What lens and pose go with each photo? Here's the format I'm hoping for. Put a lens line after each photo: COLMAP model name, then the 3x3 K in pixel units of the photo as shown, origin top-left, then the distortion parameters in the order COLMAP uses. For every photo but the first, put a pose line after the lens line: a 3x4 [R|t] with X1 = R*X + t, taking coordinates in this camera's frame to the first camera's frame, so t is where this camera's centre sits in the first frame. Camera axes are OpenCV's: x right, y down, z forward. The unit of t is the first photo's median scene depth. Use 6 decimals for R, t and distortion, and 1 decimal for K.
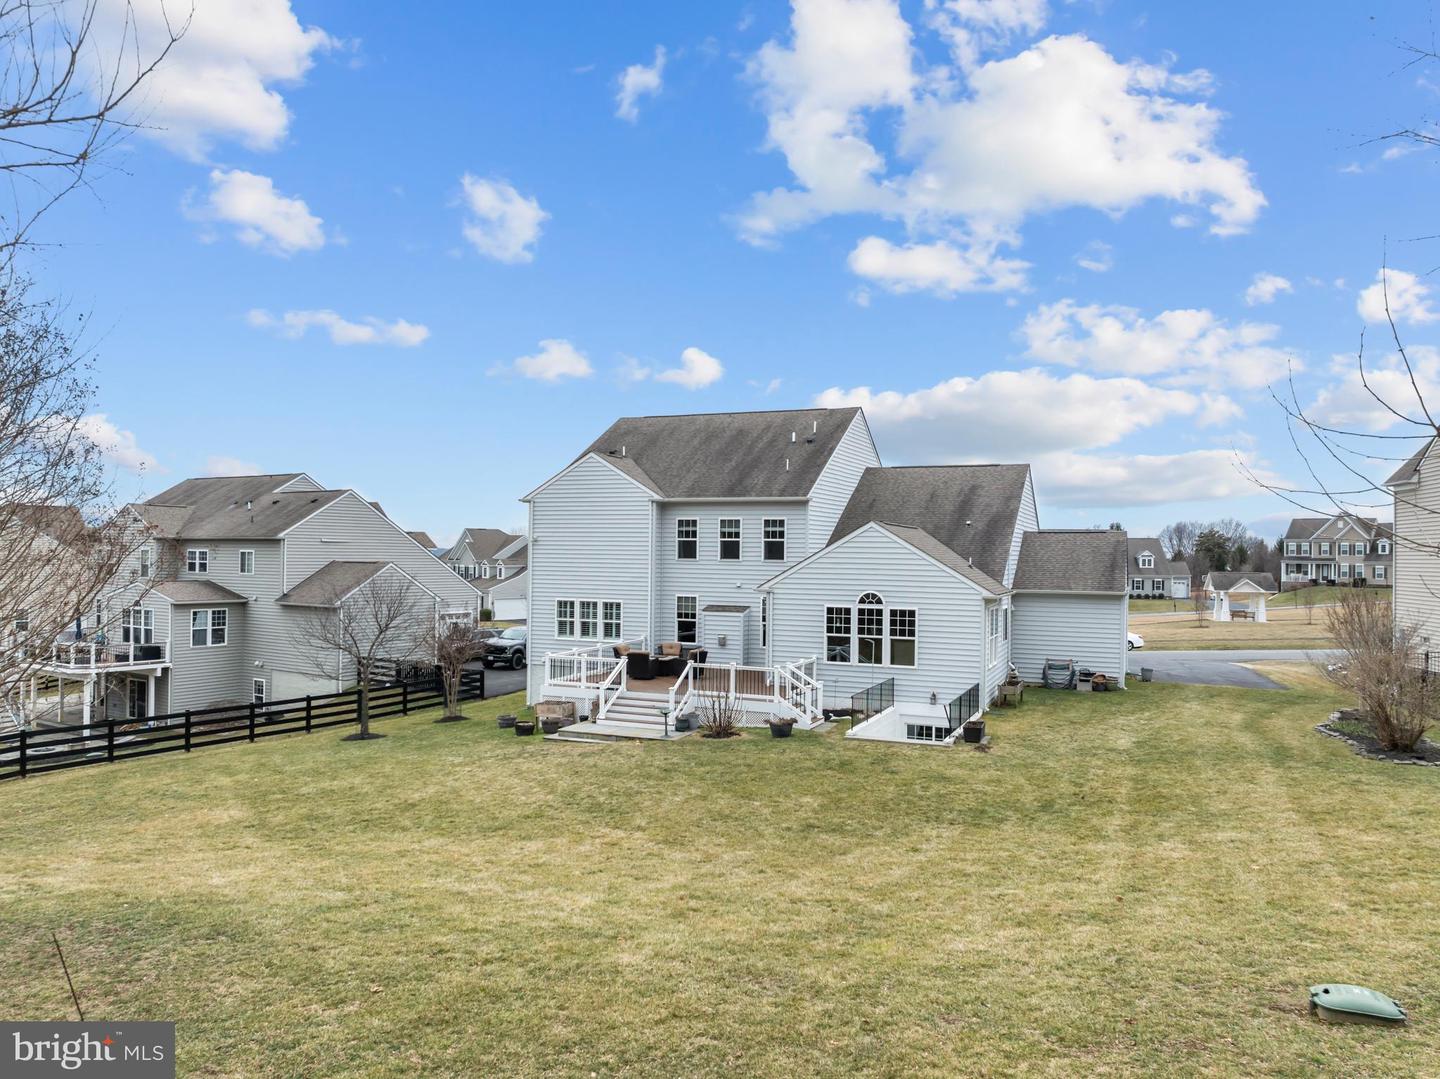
lens RADIAL K [[1009.6, 0, 720.0], [0, 1009.6, 539.5], [0, 0, 1]] dist [-0.049243, 0.011432]
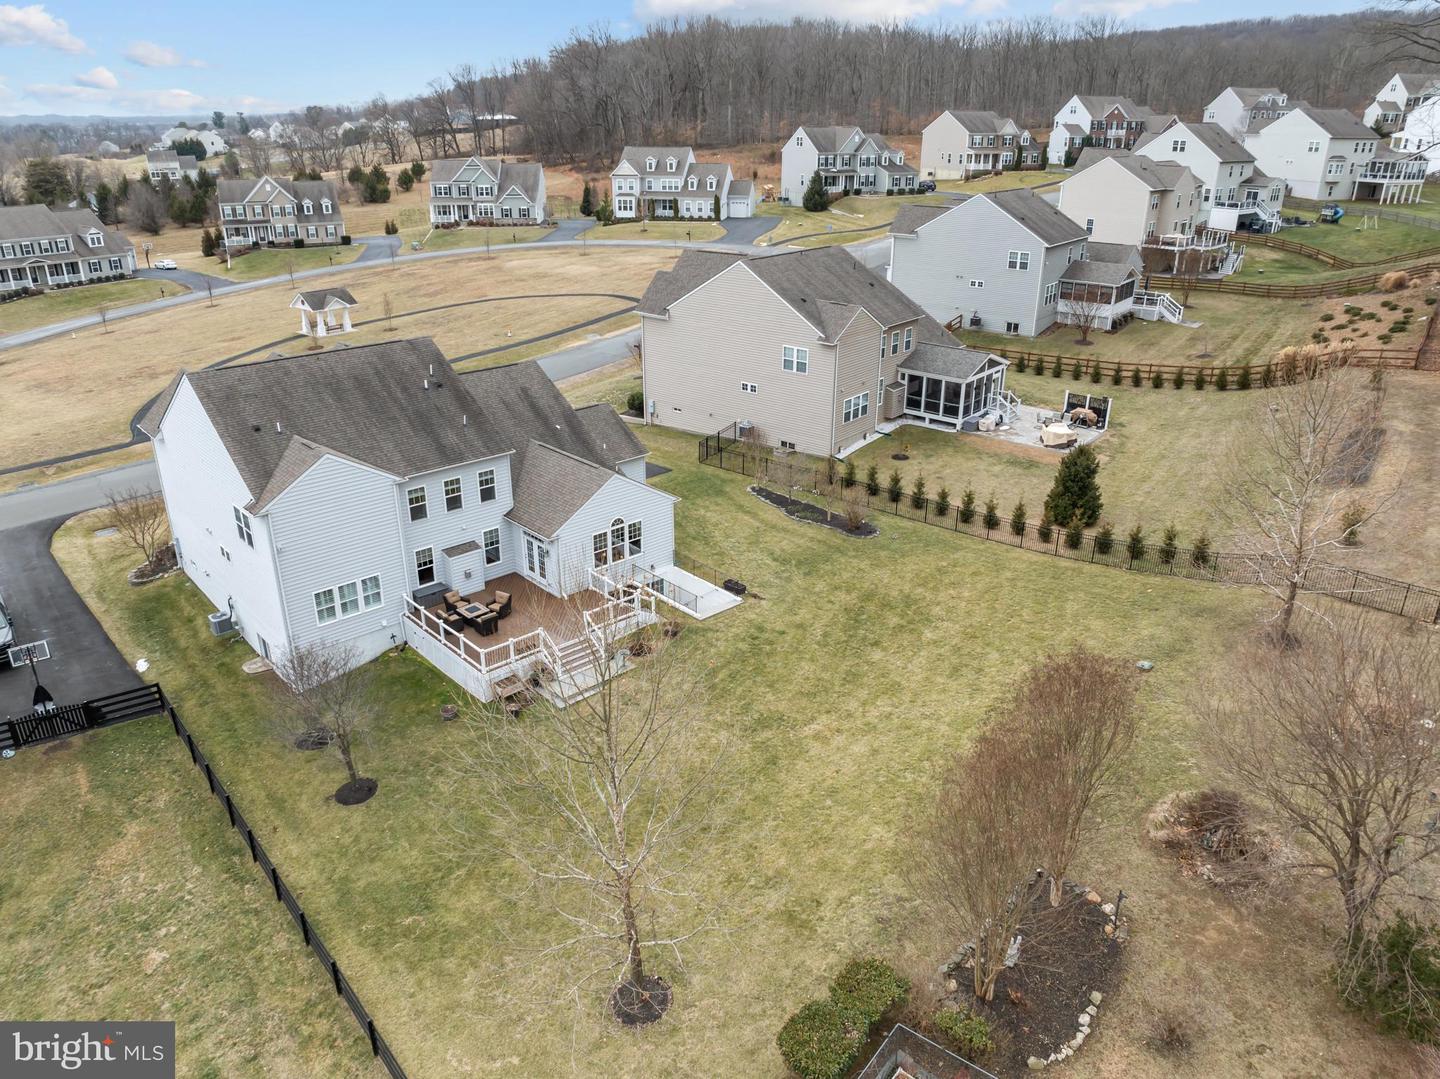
lens RADIAL K [[1009.6, 0, 720.0], [0, 1009.6, 539.5], [0, 0, 1]] dist [-0.049243, 0.011432]
pose [[0.419173, -0.363977, 0.831754, -0.294661], [-0.011891, 0.913844, 0.405892, -0.149027], [-0.907828, -0.180030, 0.378731, 0.079585]]
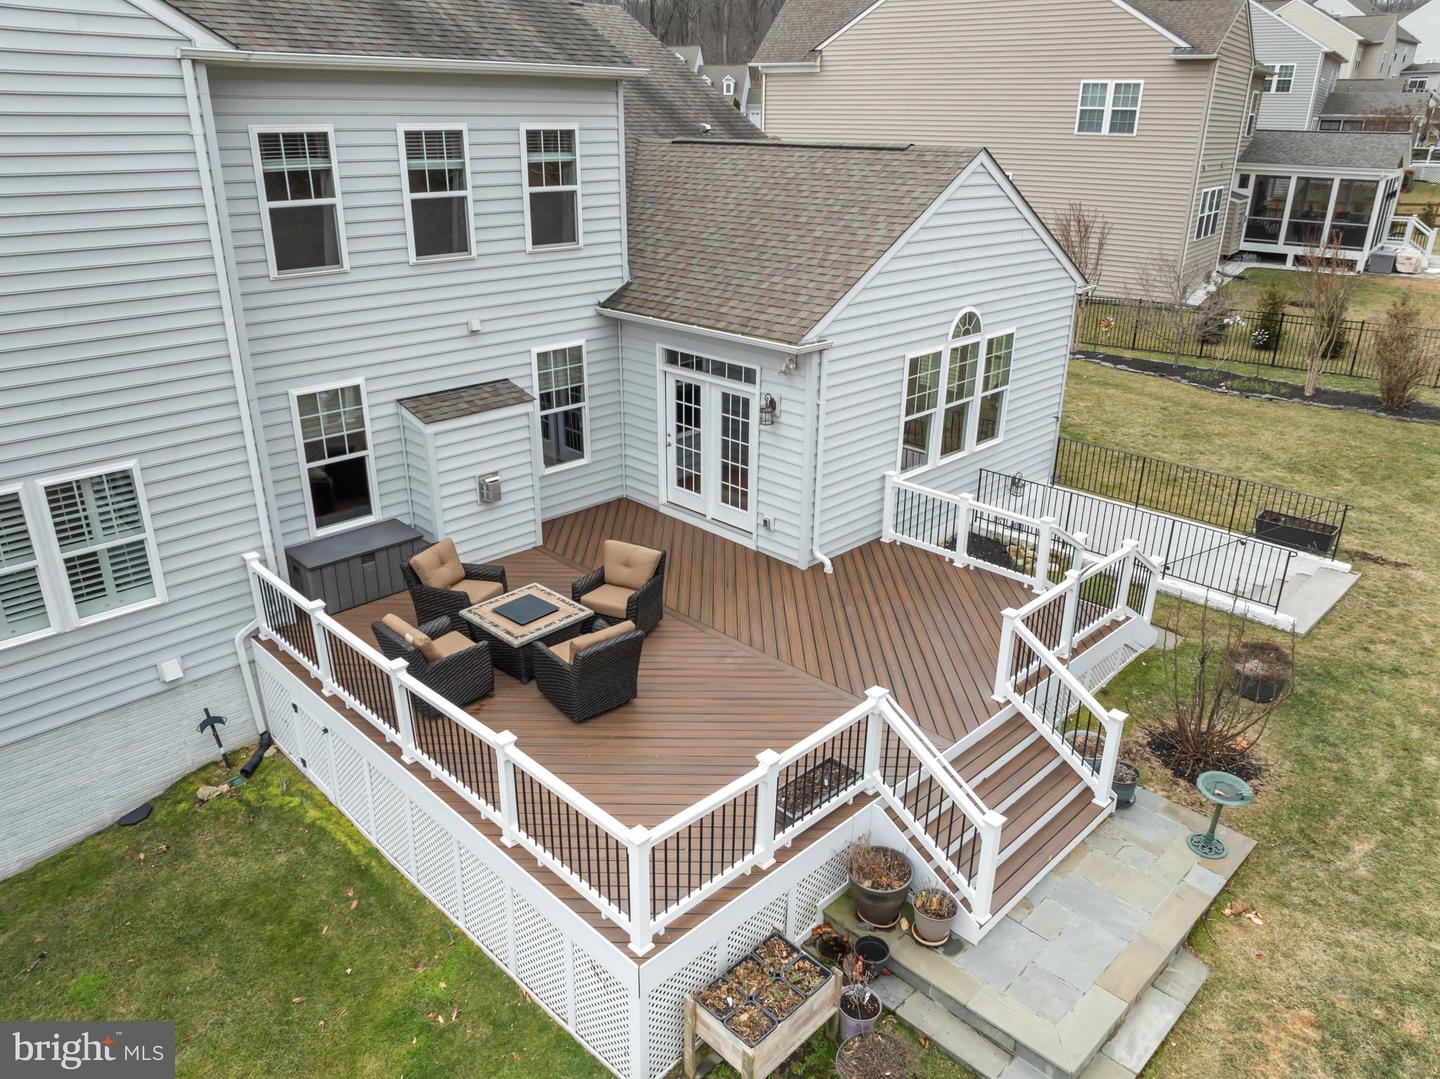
lens RADIAL K [[1017.5, 0, 720.0], [0, 1017.5, 539.5], [0, 0, 1]] dist [-0.047705, 0.001726]
pose [[0.378435, -0.363344, 0.851333, -0.093434], [-0.016561, 0.916931, 0.398702, -0.009970], [-0.925480, -0.164982, 0.340982, 0.260365]]
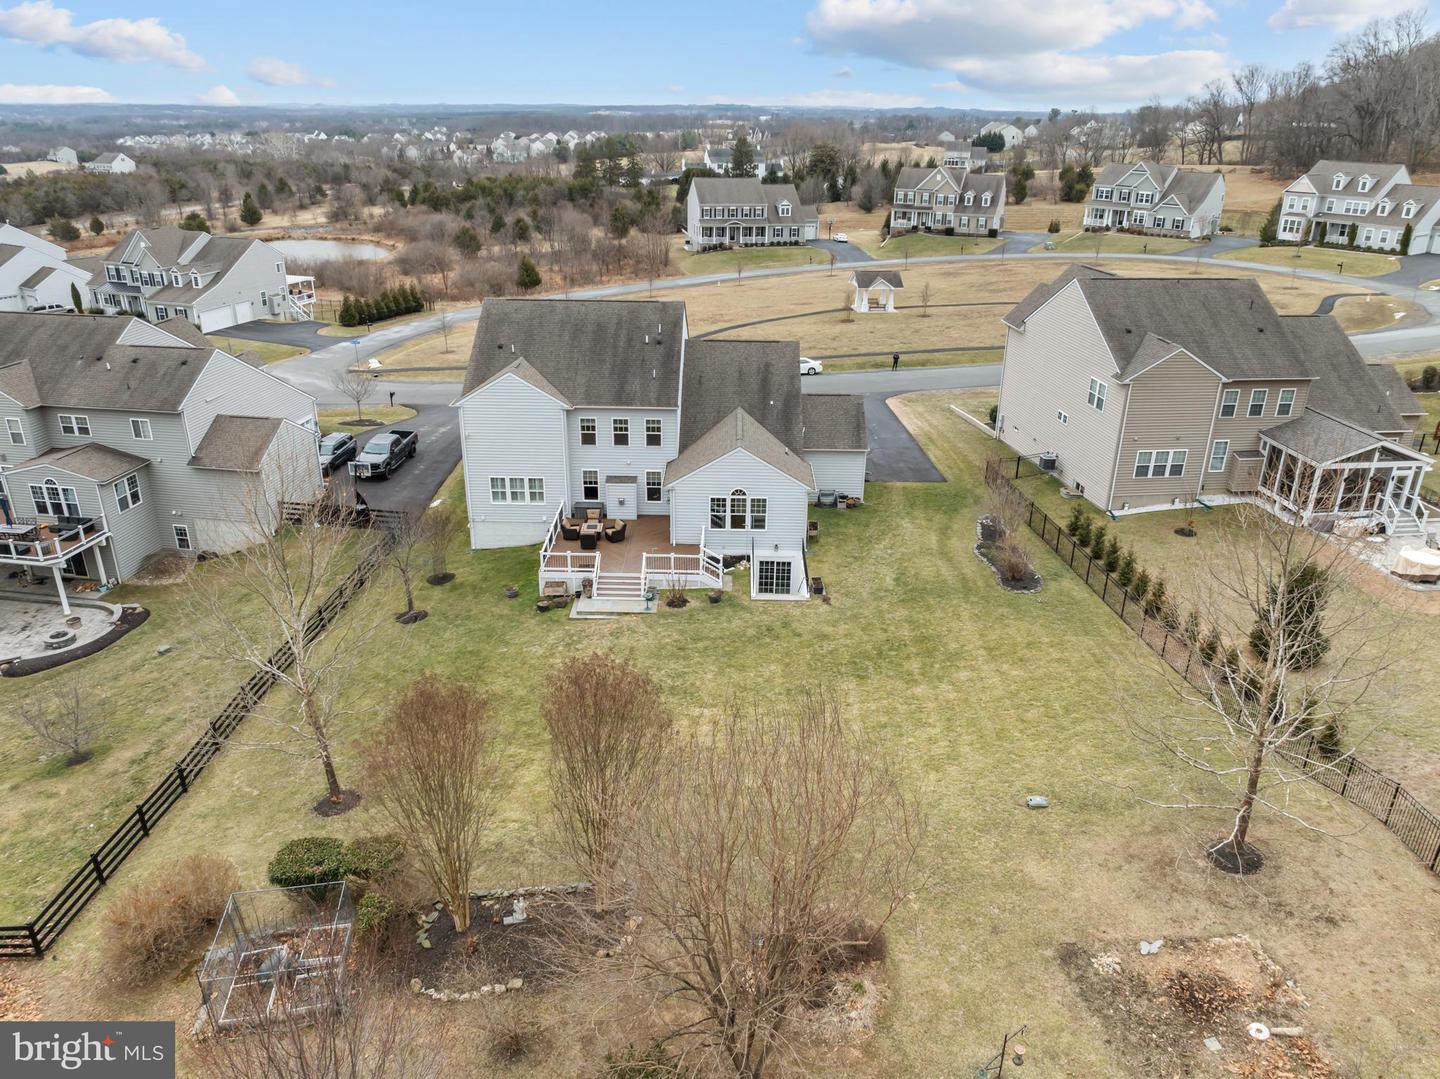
lens RADIAL K [[1009.6, 0, 720.0], [0, 1009.6, 539.5], [0, 0, 1]] dist [-0.049243, 0.011432]
pose [[0.927427, -0.148898, 0.343087, -0.124915], [-0.006389, 0.910893, 0.412593, -0.151571], [-0.373950, -0.384841, 0.843836, -0.107927]]
